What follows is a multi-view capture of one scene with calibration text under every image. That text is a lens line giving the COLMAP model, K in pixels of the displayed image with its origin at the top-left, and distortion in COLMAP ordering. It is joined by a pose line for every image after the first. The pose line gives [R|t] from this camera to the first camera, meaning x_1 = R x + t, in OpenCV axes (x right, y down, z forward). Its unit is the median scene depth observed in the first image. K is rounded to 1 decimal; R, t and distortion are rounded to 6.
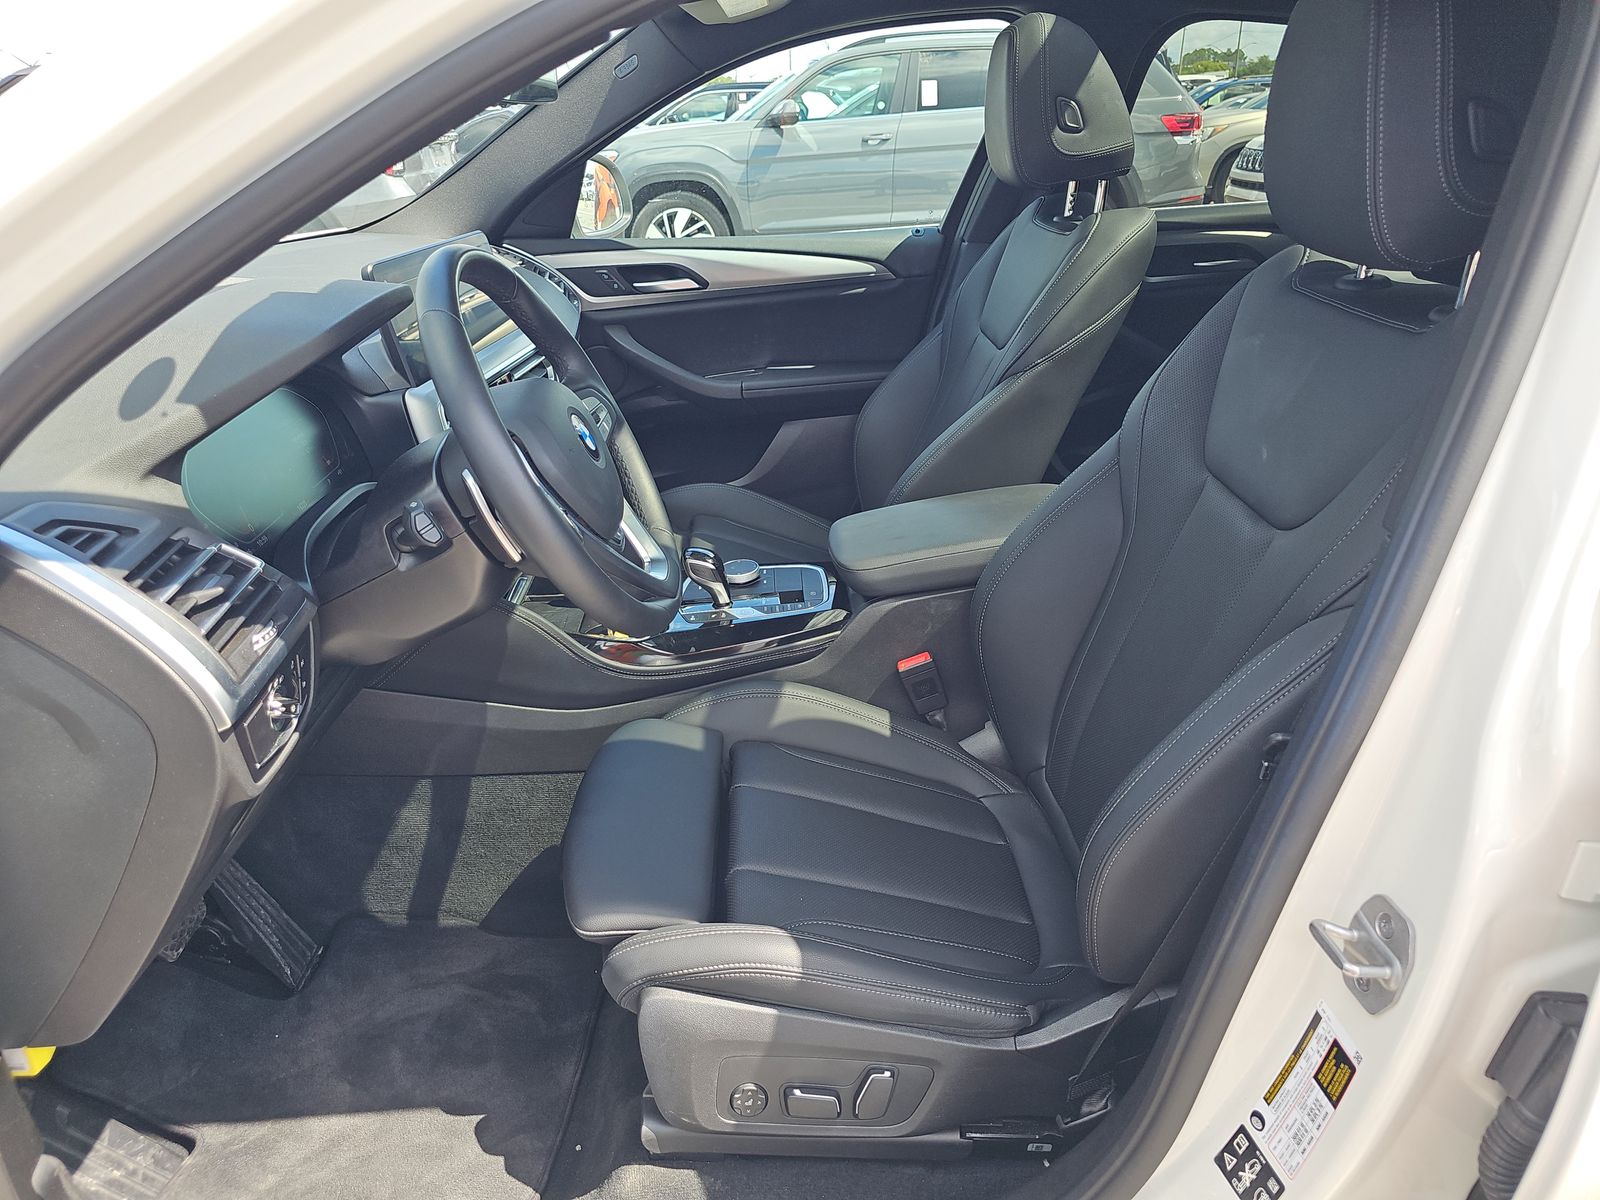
lens RADIAL K [[1040.7, 0, 800.0], [0, 1040.7, 600.0], [0, 0, 1]] dist [0.060213, -0.096162]
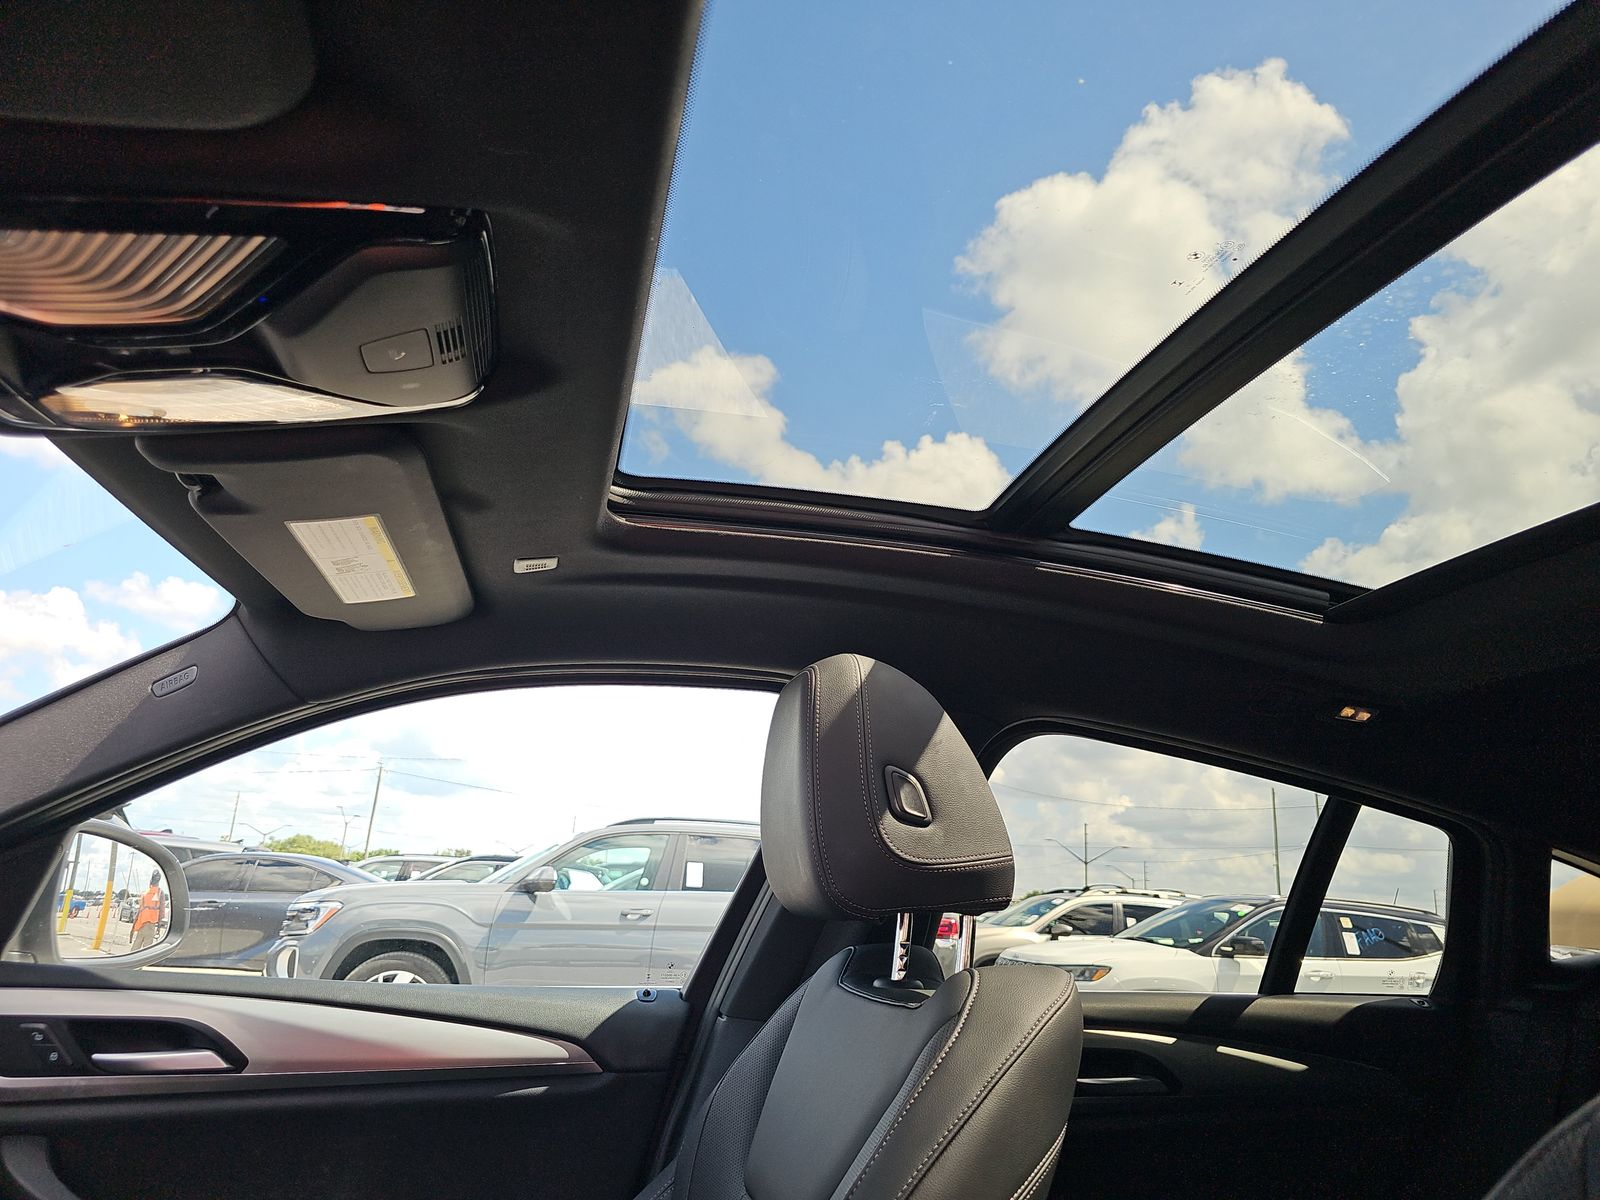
lens RADIAL K [[1070.1, 0, 800.0], [0, 1070.1, 600.0], [0, 0, 1]] dist [0.025886, -0.022610]
pose [[0.975703, 0.136395, 0.171467, 0.060920], [0.008561, 0.758267, -0.651888, -0.117545], [-0.218932, 0.637516, 0.738676, 0.372464]]
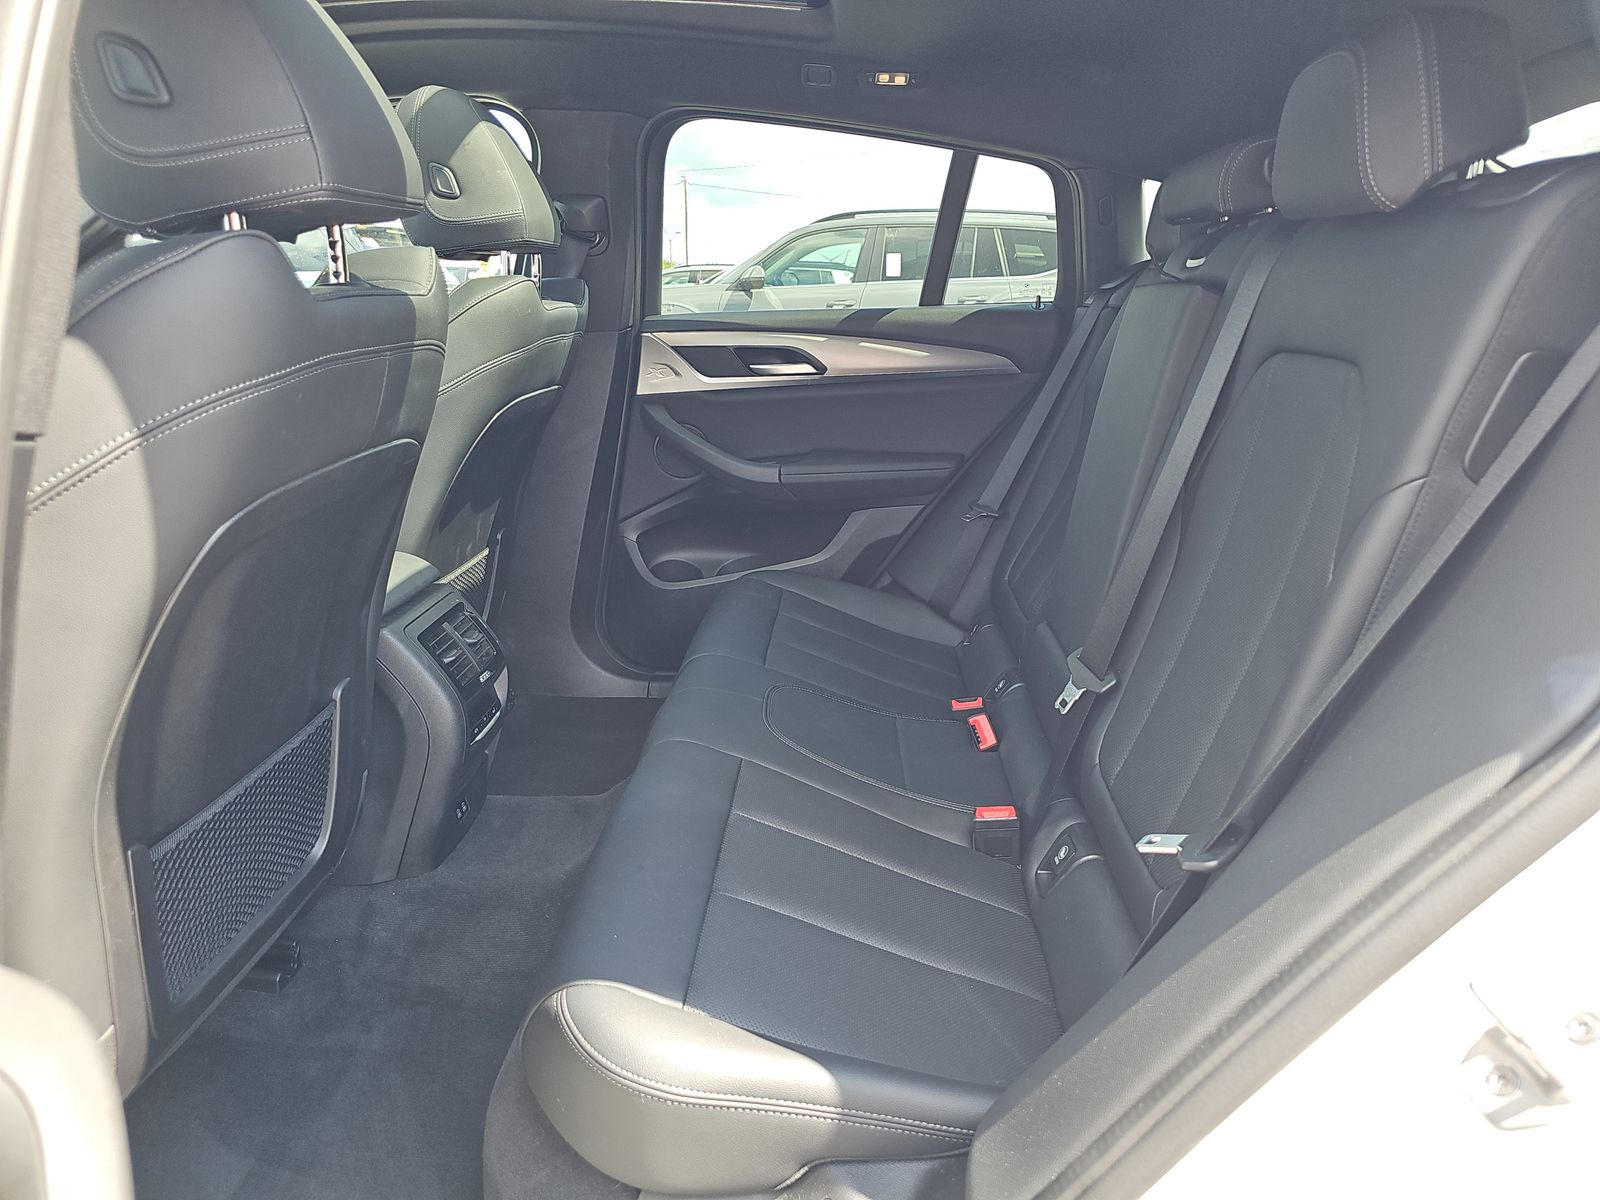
lens RADIAL K [[1070.1, 0, 800.0], [0, 1070.1, 600.0], [0, 0, 1]] dist [0.025886, -0.022610]
pose [[0.997337, 0.052275, -0.050848, 0.488789], [-0.059624, 0.985985, -0.155818, 0.053371], [0.041990, 0.158435, 0.986476, 0.045826]]
